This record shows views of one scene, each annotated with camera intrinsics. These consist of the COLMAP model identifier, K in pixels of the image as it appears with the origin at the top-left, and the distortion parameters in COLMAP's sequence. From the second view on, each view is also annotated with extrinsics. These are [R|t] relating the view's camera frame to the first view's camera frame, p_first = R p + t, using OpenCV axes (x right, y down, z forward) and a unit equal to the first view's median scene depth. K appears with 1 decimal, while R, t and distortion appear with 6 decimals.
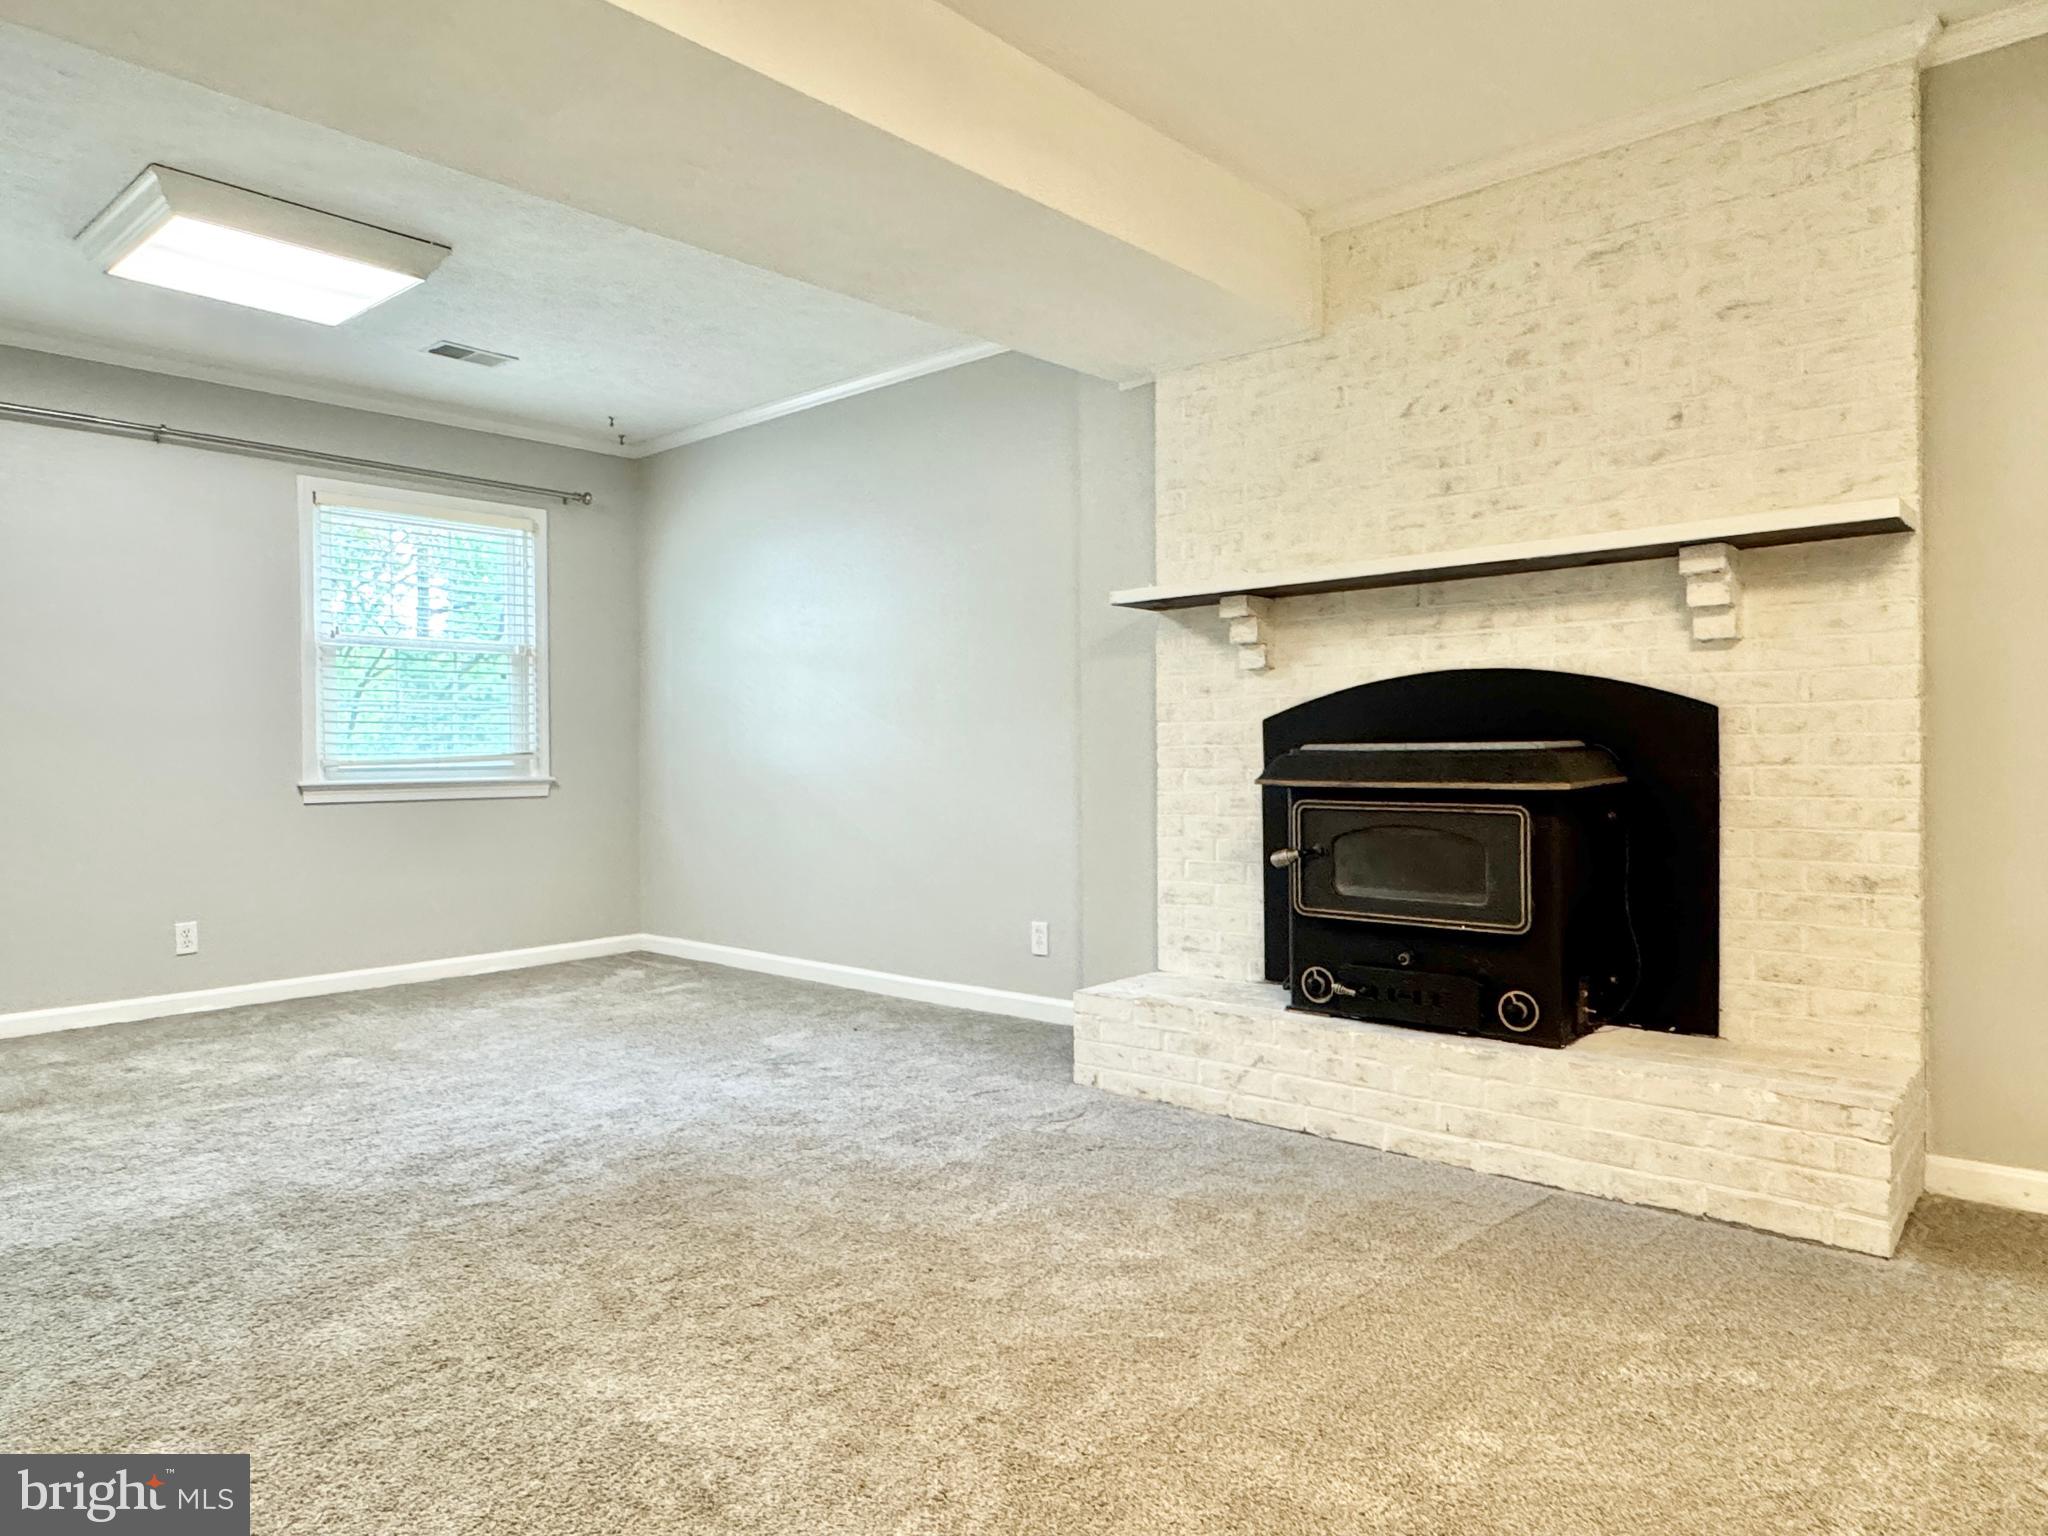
lens RADIAL K [[1287.3, 0, 1024.0], [0, 1287.3, 768.0], [0, 0, 1]] dist [-0.000319, 0.000968]
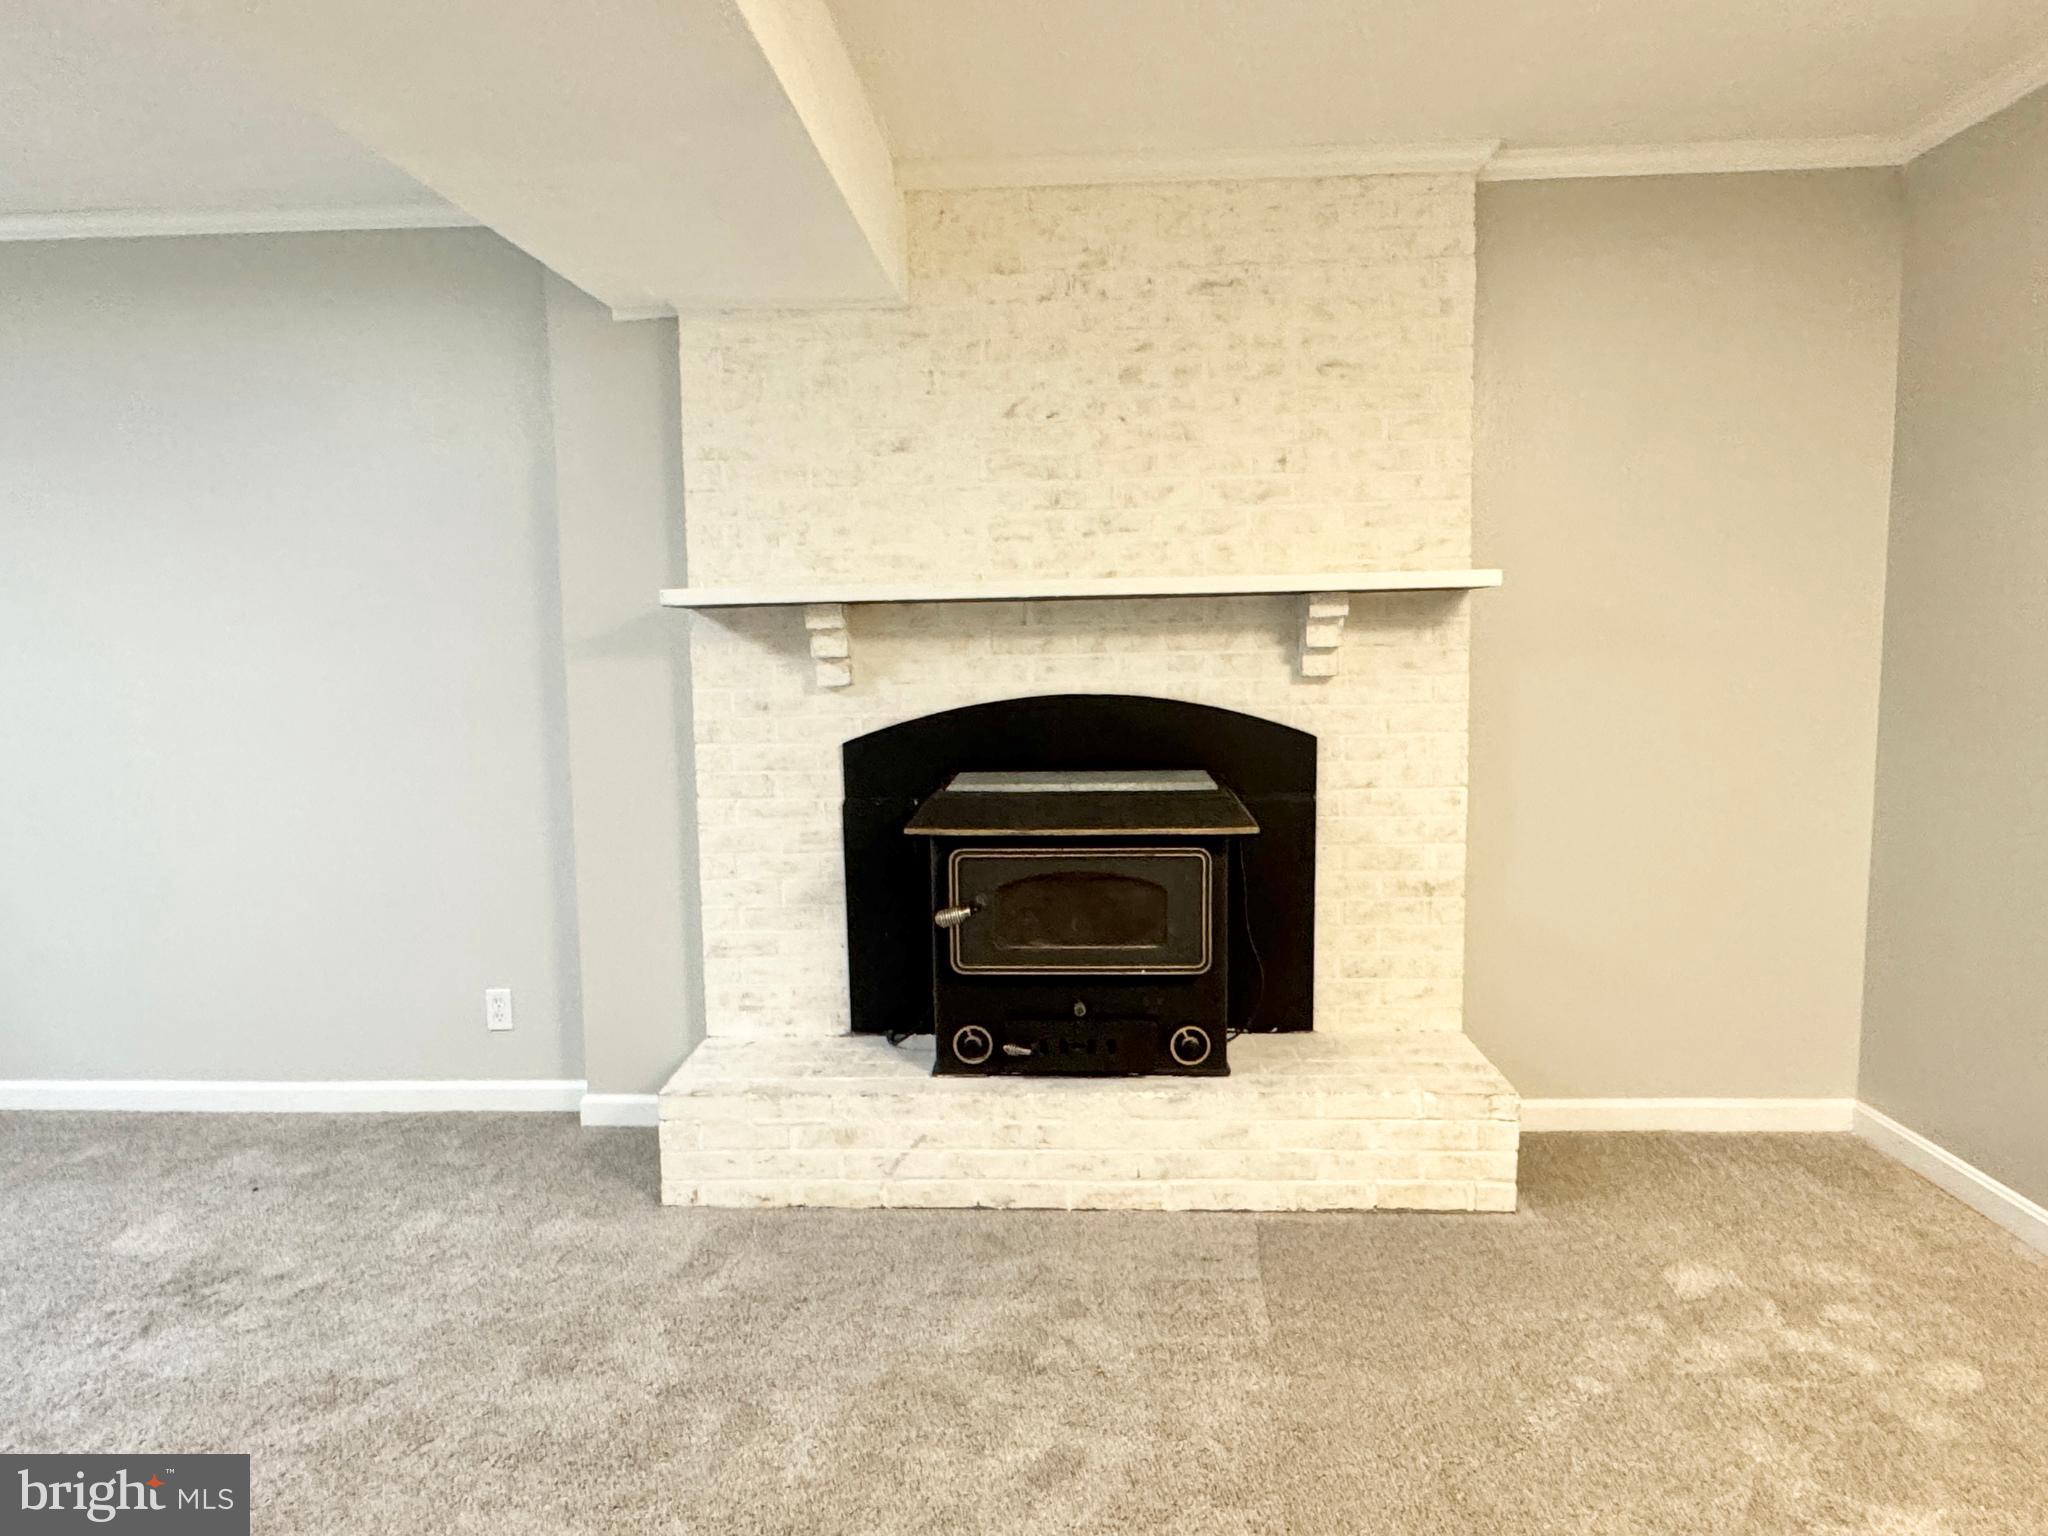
lens RADIAL K [[1278.1, 0, 1020.2], [0, 1278.1, 776.5], [0, 0, 1]] dist [-0.001964, -0.000136]
pose [[0.780045, -0.069104, 0.621895, -0.292651], [0.015955, 0.995756, 0.090634, -0.102095], [-0.625520, -0.060777, 0.777838, 0.274102]]
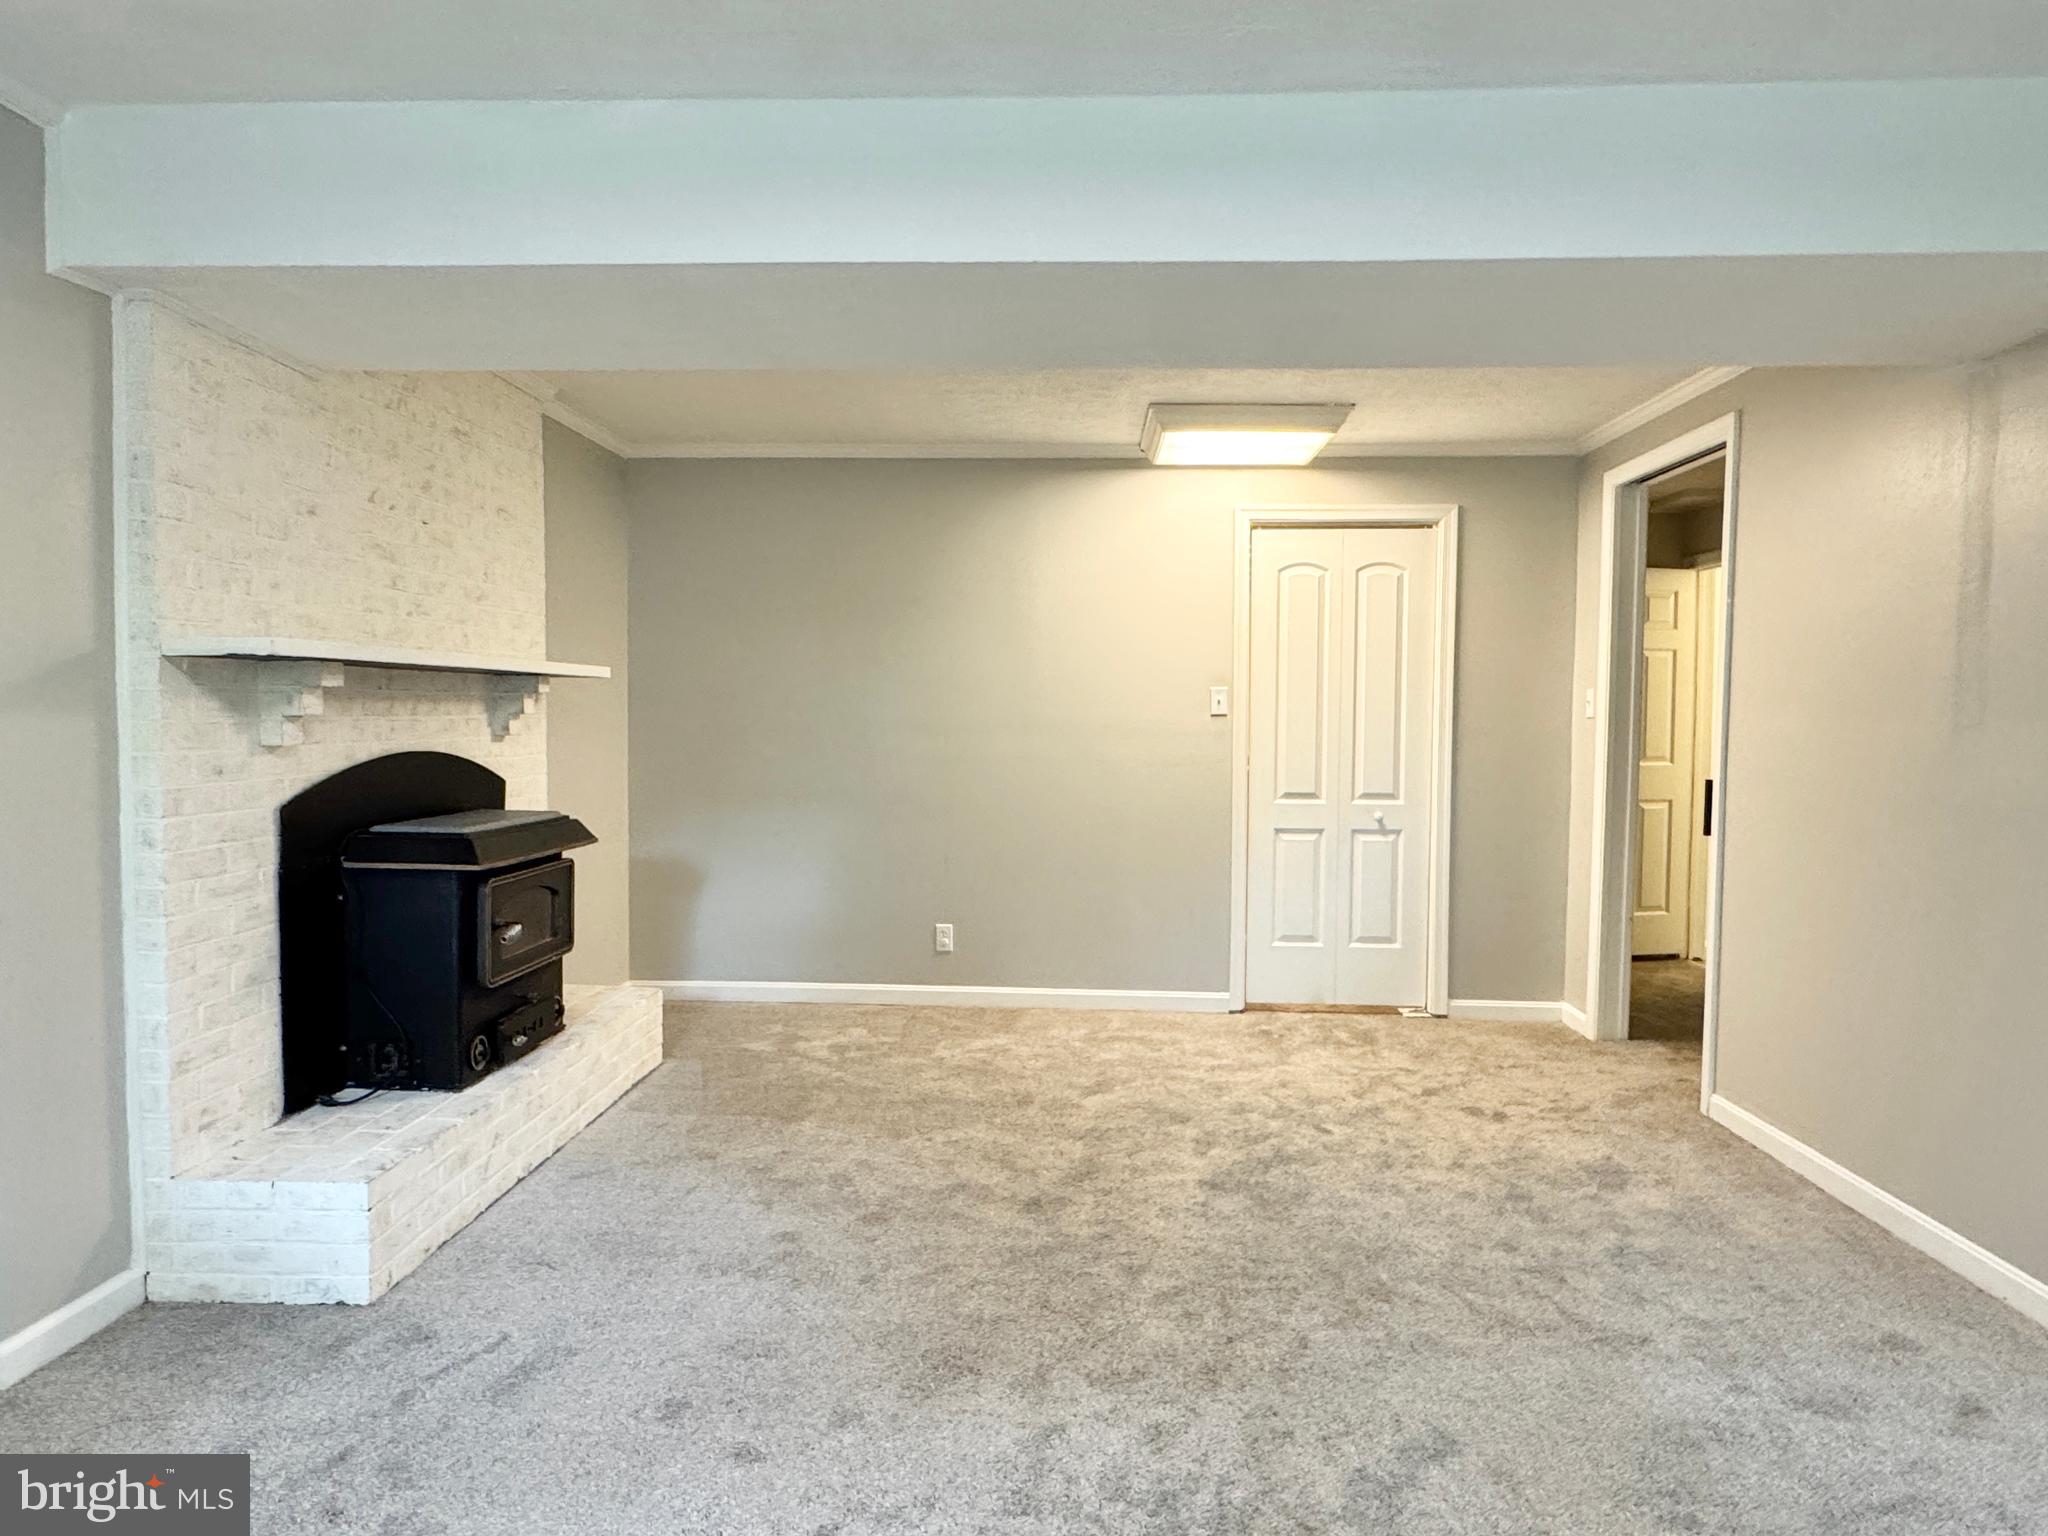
lens RADIAL K [[1280.8, 0, 1010.2], [0, 1280.8, 767.4], [0, 0, 1]] dist [0.008137, 0.001103]
pose [[-0.624167, -0.027888, 0.780793, -0.843021], [0.006138, 0.999157, 0.040593, -0.104099], [-0.781267, 0.030129, -0.623470, 1.280169]]
